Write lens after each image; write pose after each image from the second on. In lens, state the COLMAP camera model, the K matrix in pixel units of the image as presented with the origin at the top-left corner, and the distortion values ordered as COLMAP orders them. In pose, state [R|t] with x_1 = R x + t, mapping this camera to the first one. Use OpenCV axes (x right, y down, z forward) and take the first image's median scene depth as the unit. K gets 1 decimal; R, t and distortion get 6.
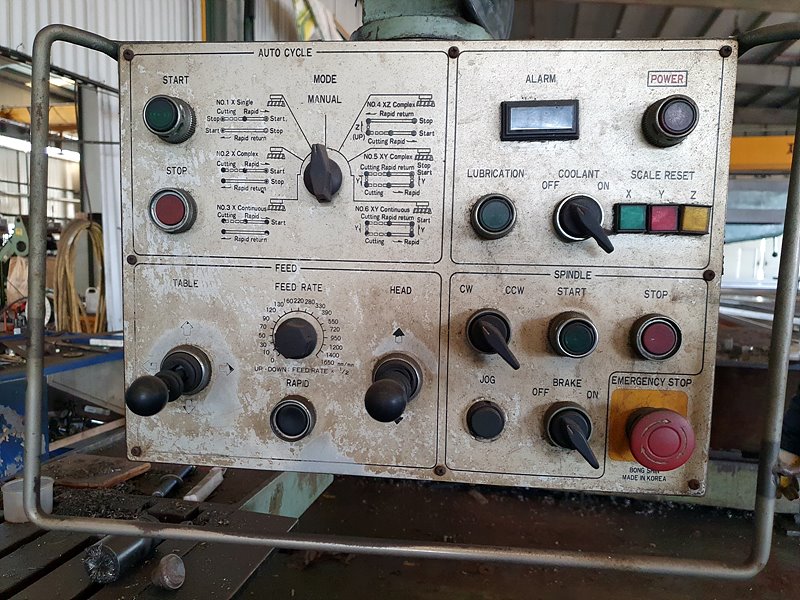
lens RADIAL K [[626.5, 0, 400.0], [0, 626.5, 300.0], [0, 0, 1]] dist [0.004352, -0.000622]
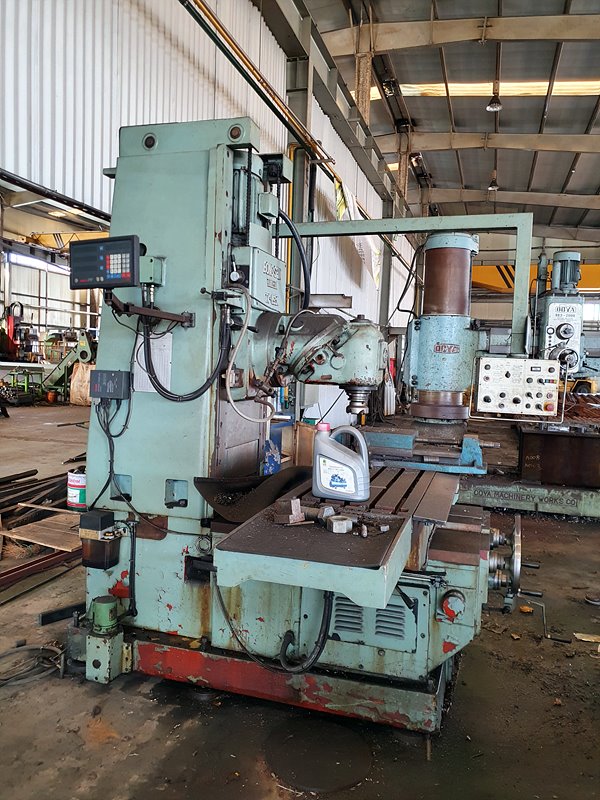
lens RADIAL K [[626.5, 0, 293.9], [0, 626.5, 385.9], [0, 0, 1]] dist [0.004352, -0.000622]
pose [[0.996039, 0.023116, -0.085861, -0.124294], [-0.026047, 0.999110, -0.033182, 0.016382], [0.085018, 0.035287, 0.995754, -0.415404]]
